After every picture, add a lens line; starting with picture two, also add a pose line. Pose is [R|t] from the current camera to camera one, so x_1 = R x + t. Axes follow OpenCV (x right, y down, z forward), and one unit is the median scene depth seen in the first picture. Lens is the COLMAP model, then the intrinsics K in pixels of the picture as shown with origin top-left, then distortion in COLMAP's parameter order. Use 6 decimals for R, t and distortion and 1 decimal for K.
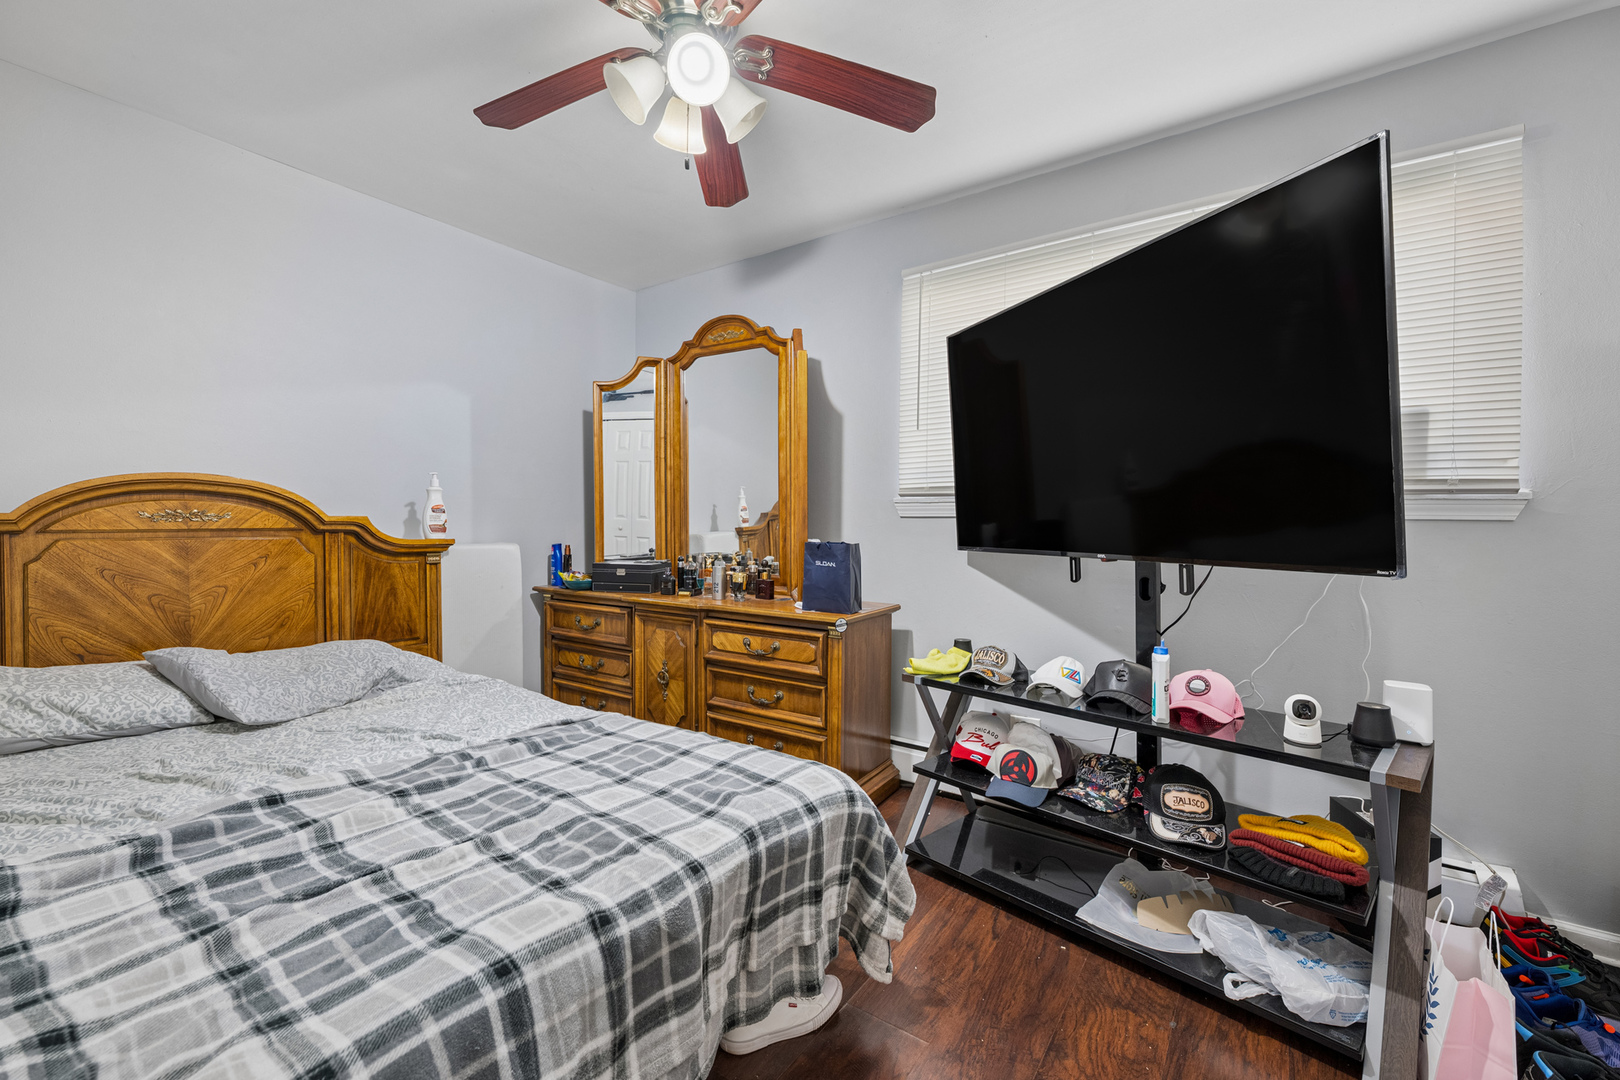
lens RADIAL K [[645.8, 0, 811.8], [0, 645.8, 538.1], [0, 0, 1]] dist [0.001424, 0.000037]
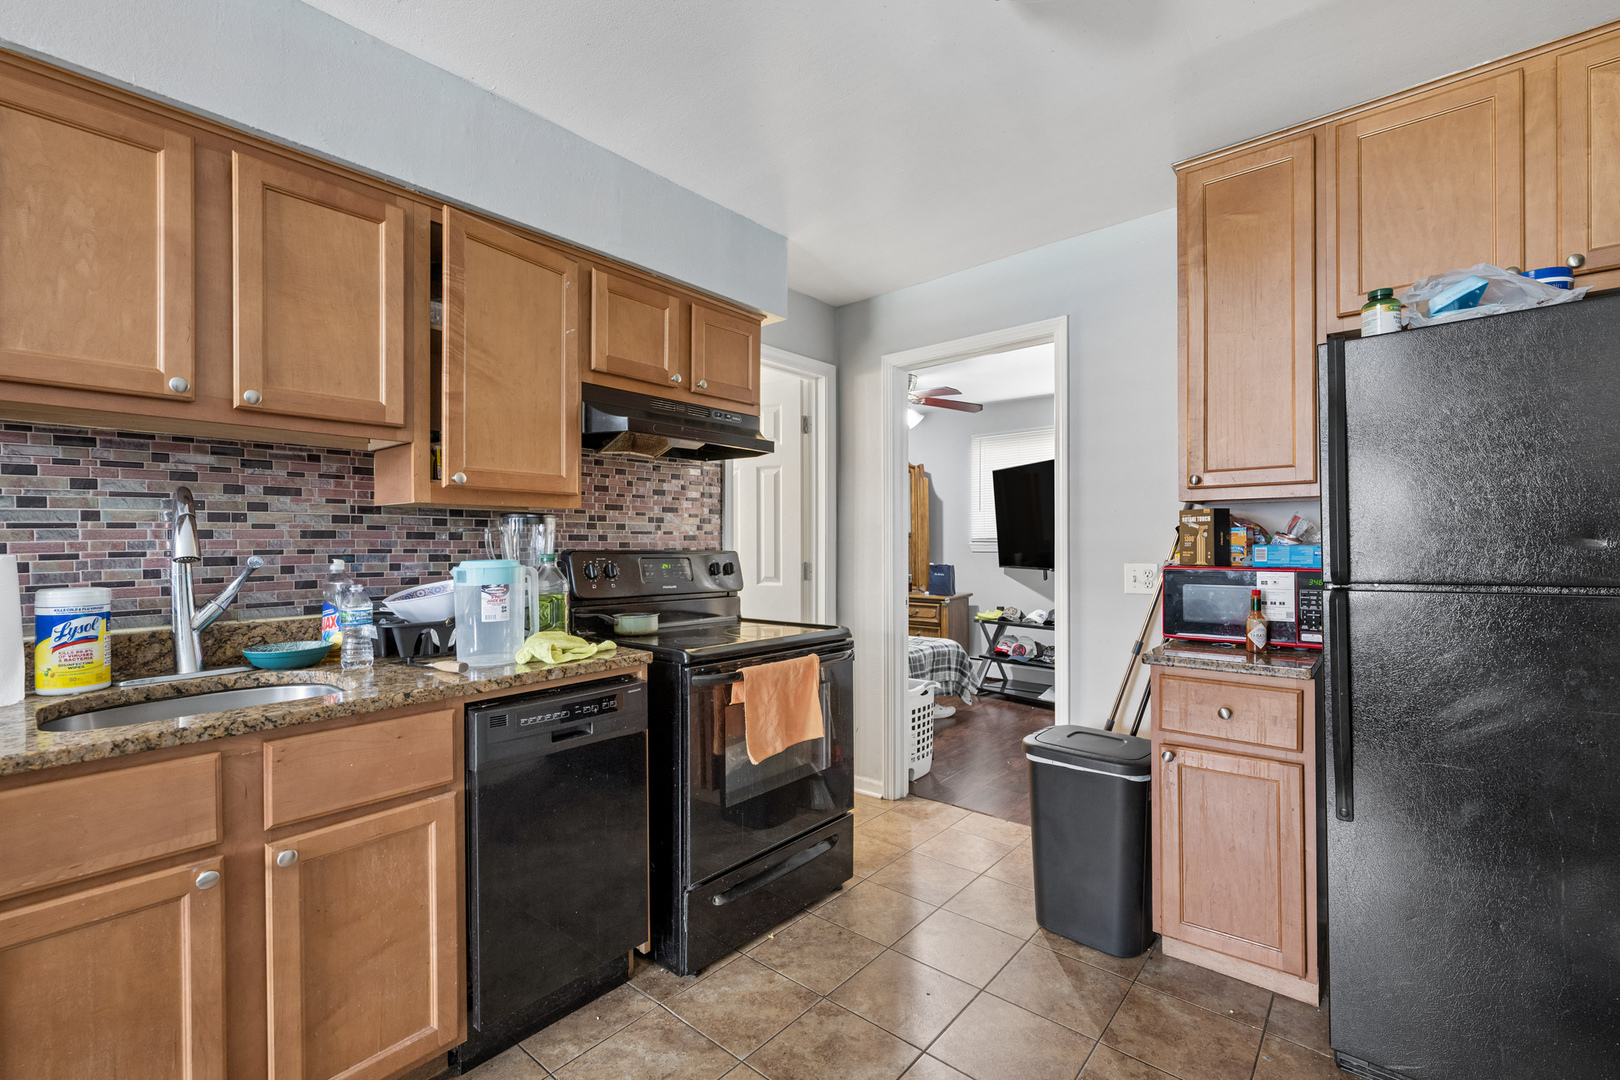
lens RADIAL K [[699.2, 0, 811.0], [0, 699.2, 544.5], [0, 0, 1]] dist [-0.001077, -0.000008]
pose [[0.995639, -0.014499, -0.092160, -0.219654], [0.013706, 0.999863, -0.009235, -0.052681], [0.092281, 0.007931, 0.995701, -1.638345]]
